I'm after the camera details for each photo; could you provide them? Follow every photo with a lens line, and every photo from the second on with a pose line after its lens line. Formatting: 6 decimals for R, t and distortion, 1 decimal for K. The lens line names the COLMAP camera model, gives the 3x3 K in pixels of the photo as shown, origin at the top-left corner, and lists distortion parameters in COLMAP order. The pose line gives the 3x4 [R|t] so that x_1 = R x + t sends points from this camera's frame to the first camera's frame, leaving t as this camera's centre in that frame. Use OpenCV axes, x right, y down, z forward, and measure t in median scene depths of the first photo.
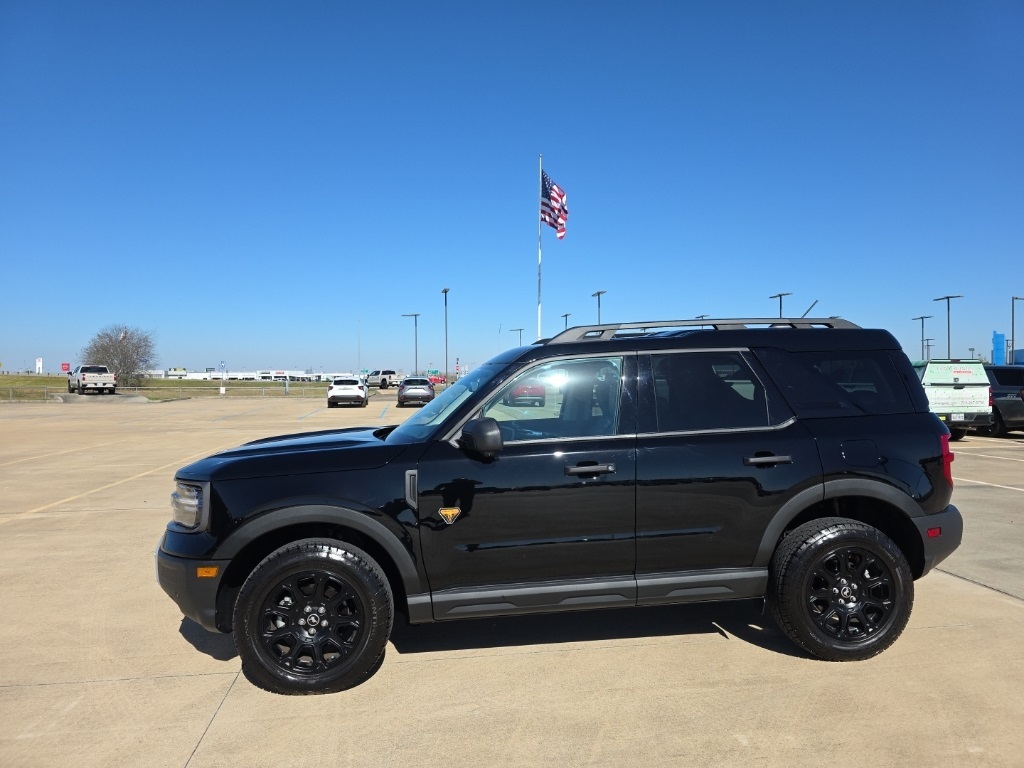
lens RADIAL K [[691.0, 0, 497.5], [0, 691.0, 394.7], [0, 0, 1]] dist [0.045818, -0.033107]
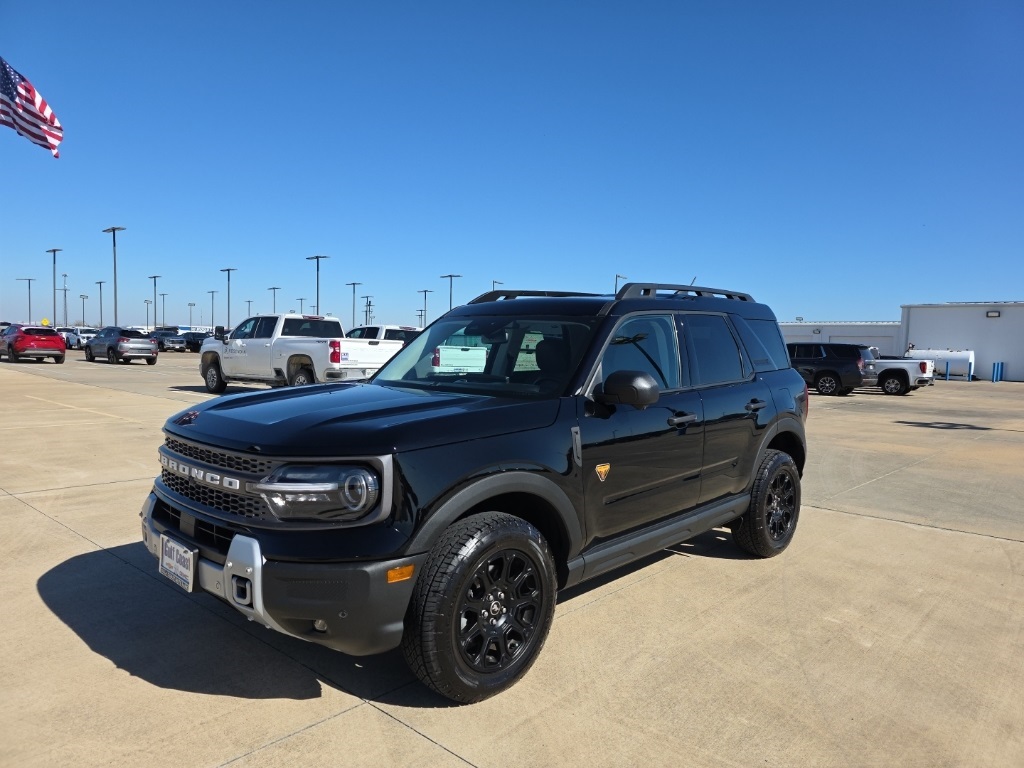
lens RADIAL K [[691.0, 0, 511.1], [0, 691.0, 393.8], [0, 0, 1]] dist [0.045818, -0.033107]
pose [[0.766620, -0.017013, 0.641876, -0.781628], [-0.019466, 0.998574, 0.049716, 0.020444], [-0.641806, -0.050608, 0.765195, 0.351380]]
